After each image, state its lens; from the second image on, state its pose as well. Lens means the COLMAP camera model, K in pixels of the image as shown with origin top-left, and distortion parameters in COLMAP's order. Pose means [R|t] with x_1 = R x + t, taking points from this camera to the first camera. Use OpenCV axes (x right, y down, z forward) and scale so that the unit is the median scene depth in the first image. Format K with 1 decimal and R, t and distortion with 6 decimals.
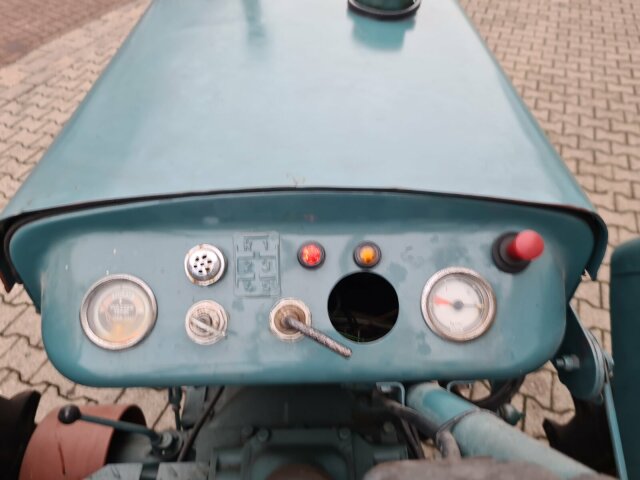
lens RADIAL K [[469.2, 0, 320.0], [0, 469.2, 240.0], [0, 0, 1]] dist [-0.027986, -0.000680]
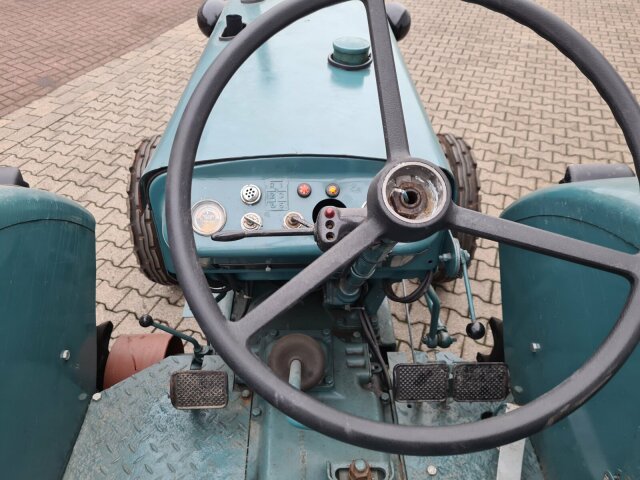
lens RADIAL K [[469.2, 0, 320.0], [0, 469.2, 240.0], [0, 0, 1]] dist [-0.027986, -0.000680]
pose [[0.999970, -0.000567, 0.007780, 0.004312], [0.001084, 0.997777, -0.066637, 0.049360], [-0.007725, 0.066644, 0.997747, -0.127064]]
